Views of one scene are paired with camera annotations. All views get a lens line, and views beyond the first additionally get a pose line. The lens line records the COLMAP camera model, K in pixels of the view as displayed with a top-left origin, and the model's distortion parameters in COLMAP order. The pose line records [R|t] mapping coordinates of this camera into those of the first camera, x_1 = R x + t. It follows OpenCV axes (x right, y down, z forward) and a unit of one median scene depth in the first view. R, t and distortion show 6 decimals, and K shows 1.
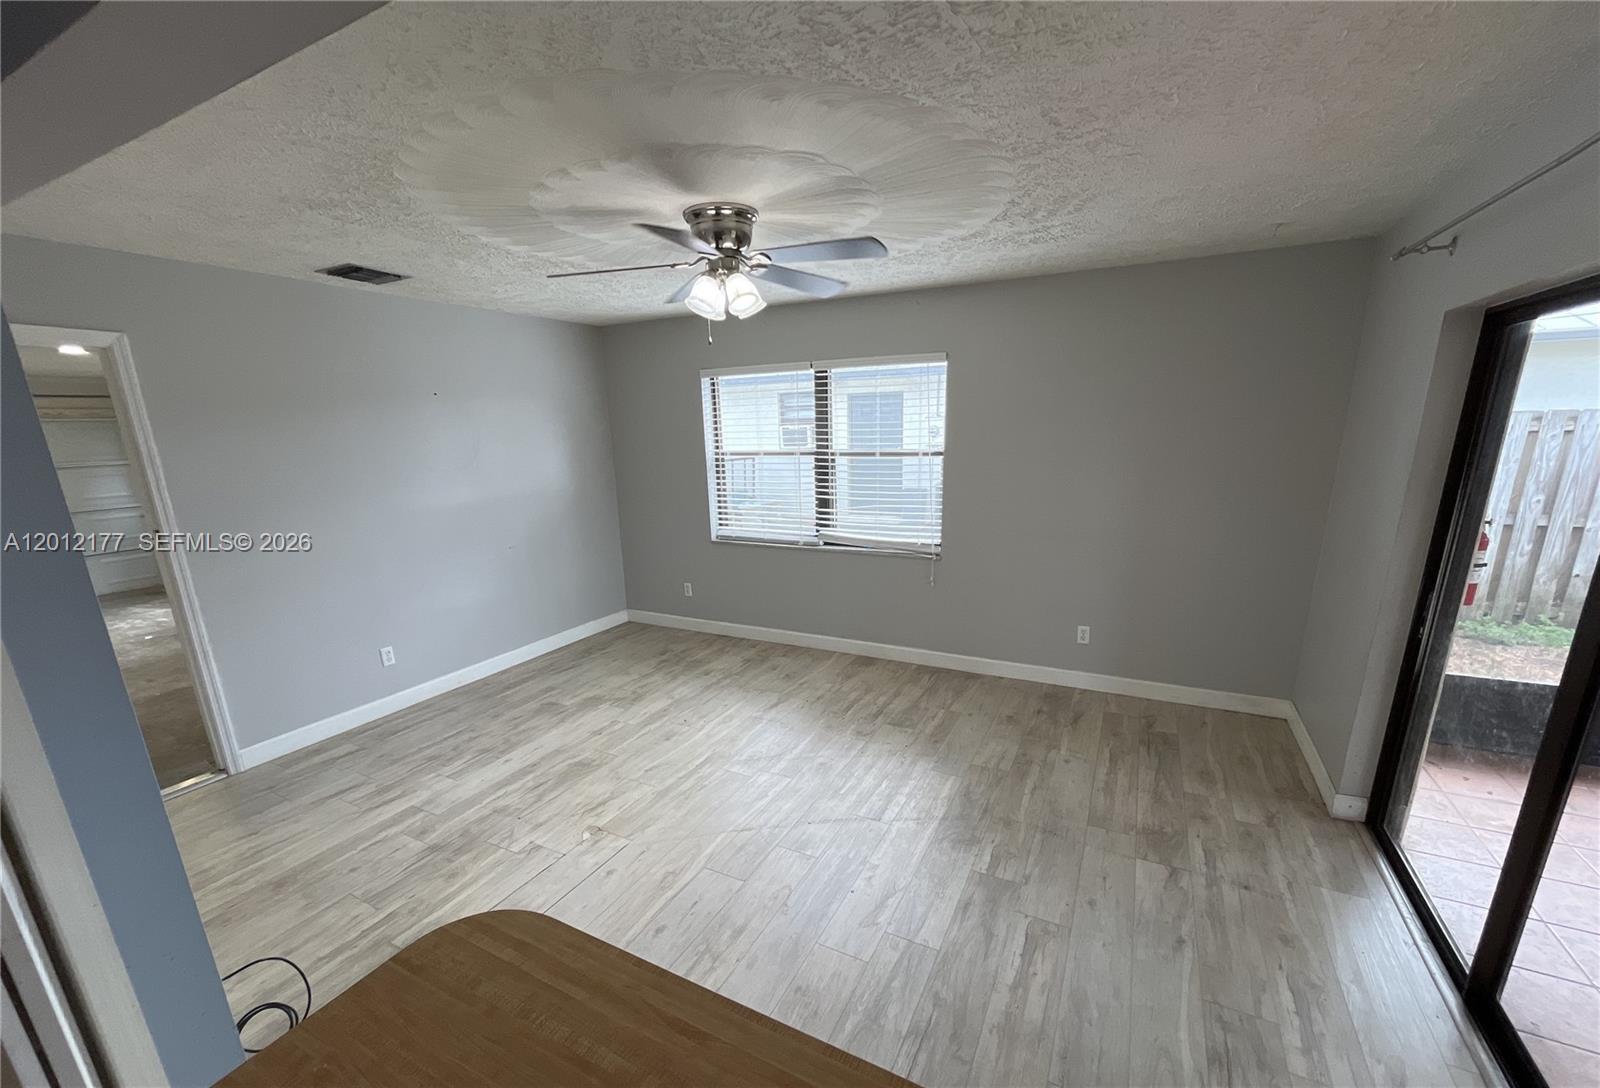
lens RADIAL K [[655.4, 0, 800.8], [0, 655.4, 544.1], [0, 0, 1]] dist [0.003192, 0.000120]
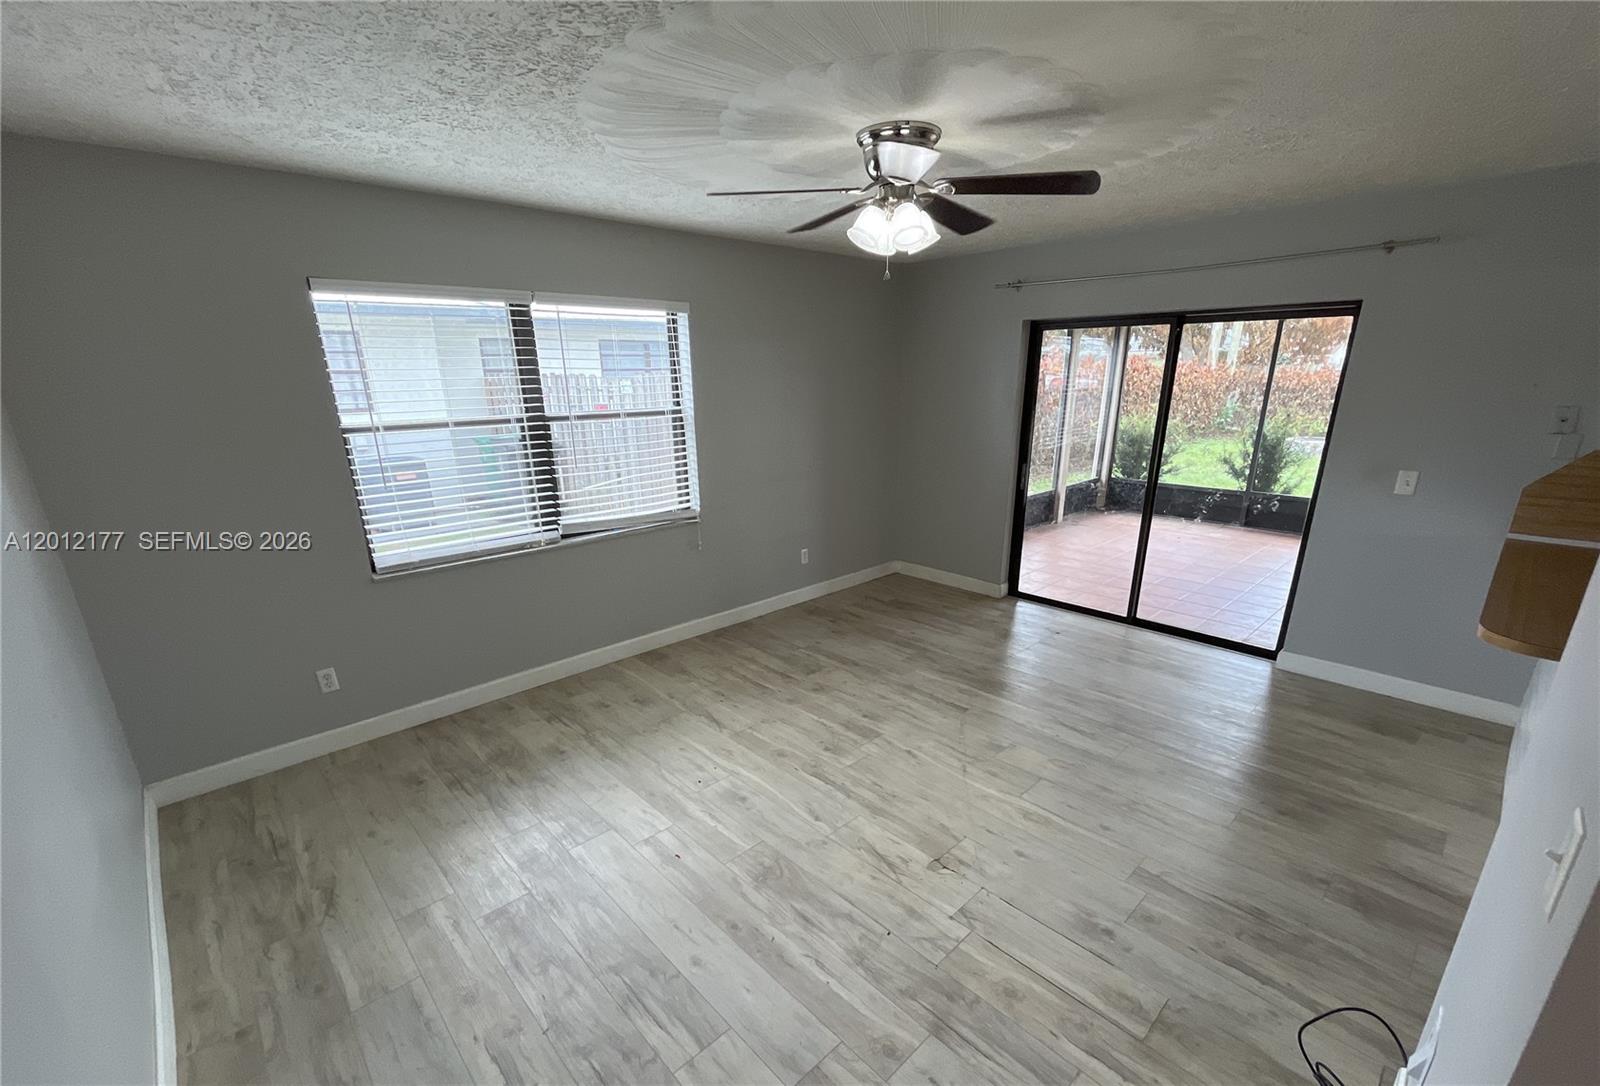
lens RADIAL K [[696.0, 0, 799.0], [0, 696.0, 543.8], [0, 0, 1]] dist [-0.004451, -0.000216]
pose [[0.331212, -0.206274, 0.920733, -0.683198], [0.180561, 0.971634, 0.152725, -0.074119], [-0.926119, 0.115664, 0.359062, 0.502036]]
